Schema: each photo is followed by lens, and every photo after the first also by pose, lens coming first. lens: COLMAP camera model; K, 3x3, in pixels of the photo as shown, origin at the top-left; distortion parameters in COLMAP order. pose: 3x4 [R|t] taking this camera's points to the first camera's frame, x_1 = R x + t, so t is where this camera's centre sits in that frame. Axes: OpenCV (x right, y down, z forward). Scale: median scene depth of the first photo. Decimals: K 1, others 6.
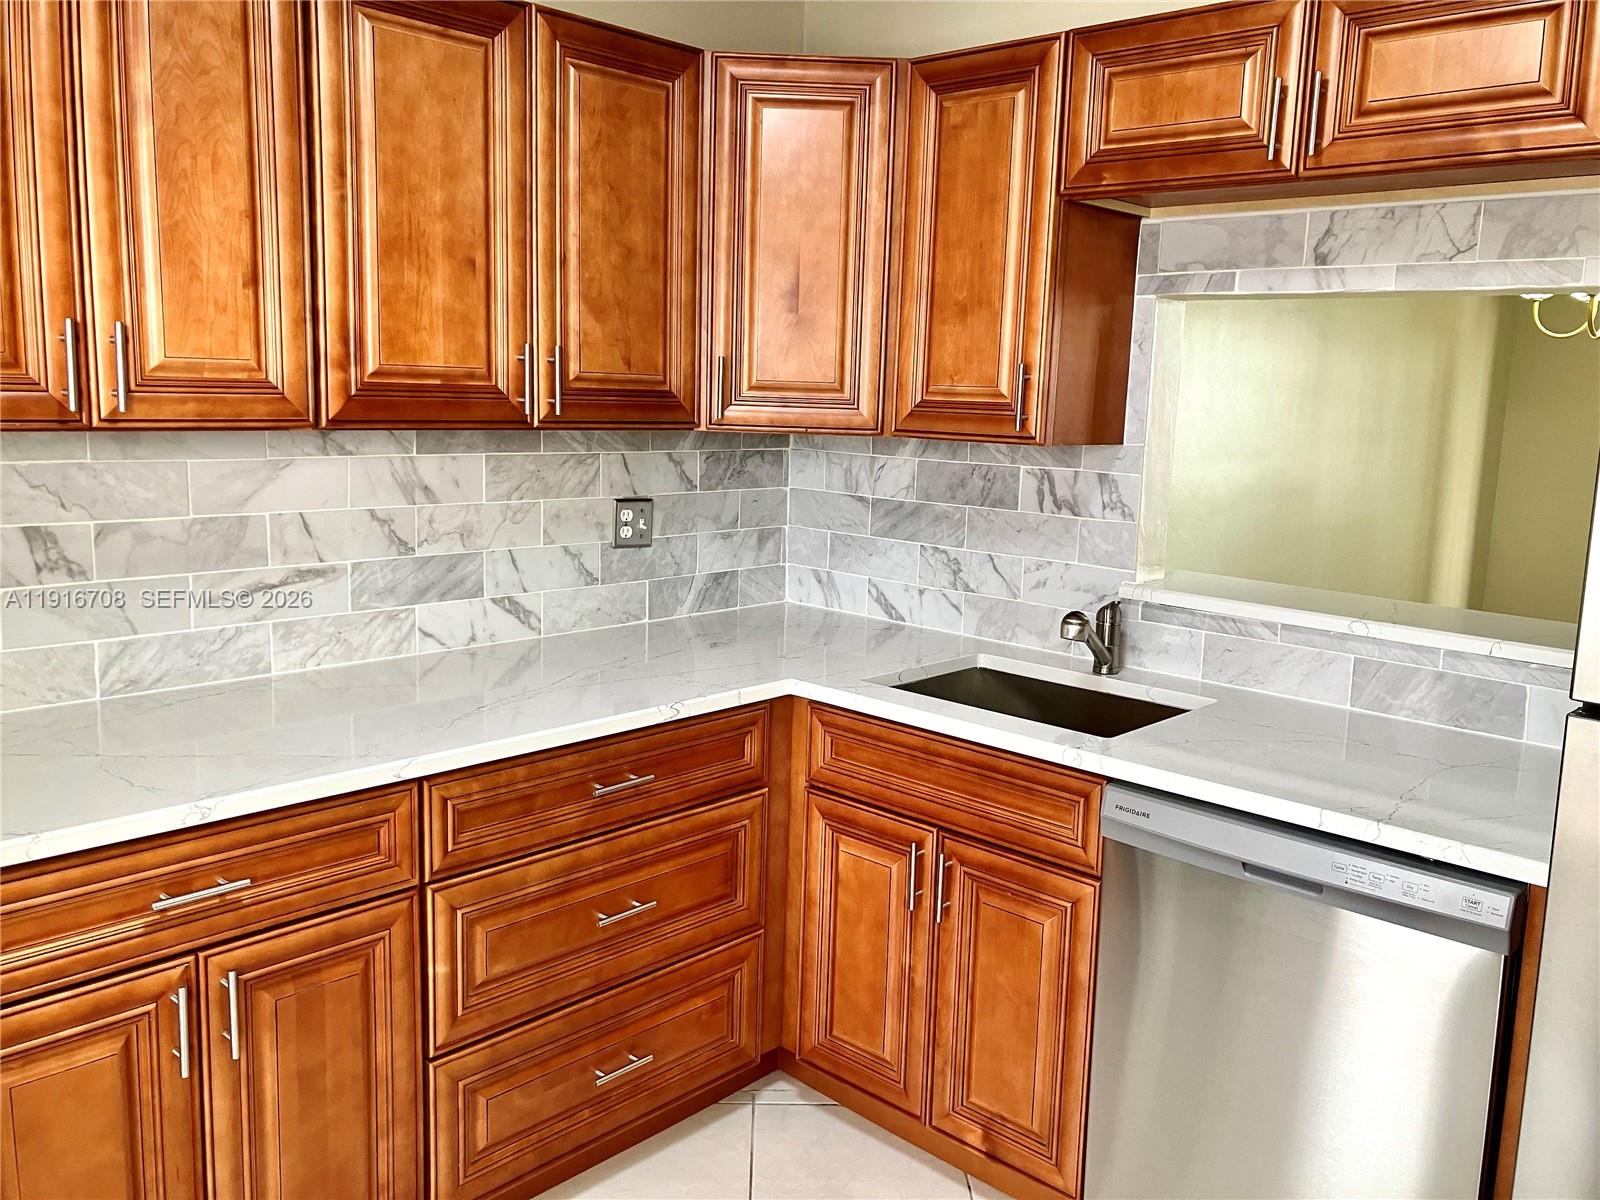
lens RADIAL K [[1361.9, 0, 803.6], [0, 1361.9, 596.0], [0, 0, 1]] dist [0.053985, -0.051830]
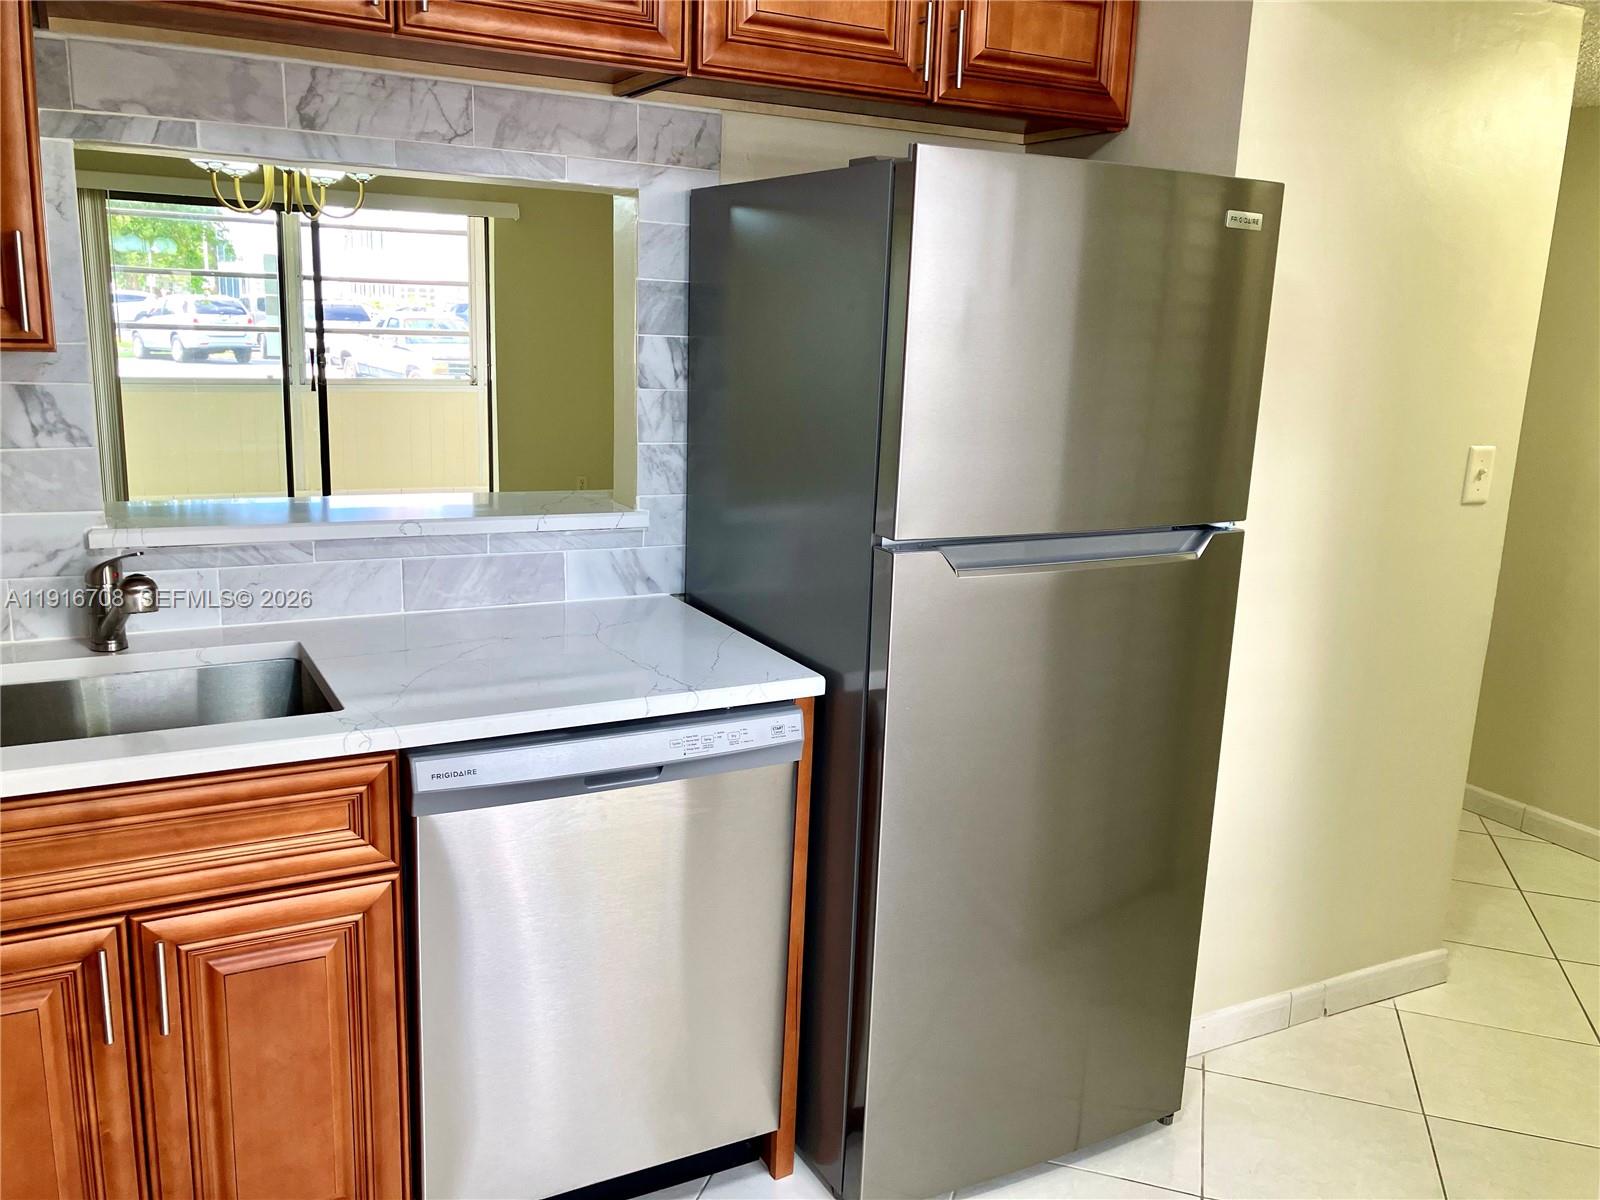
lens RADIAL K [[1361.9, 0, 847.5], [0, 1361.9, 617.6], [0, 0, 1]] dist [0.053985, -0.051830]
pose [[0.281050, -0.237408, 0.929865, -0.423078], [0.120503, 0.969980, 0.211228, -0.083542], [-0.952098, 0.052686, 0.301221, 0.429886]]
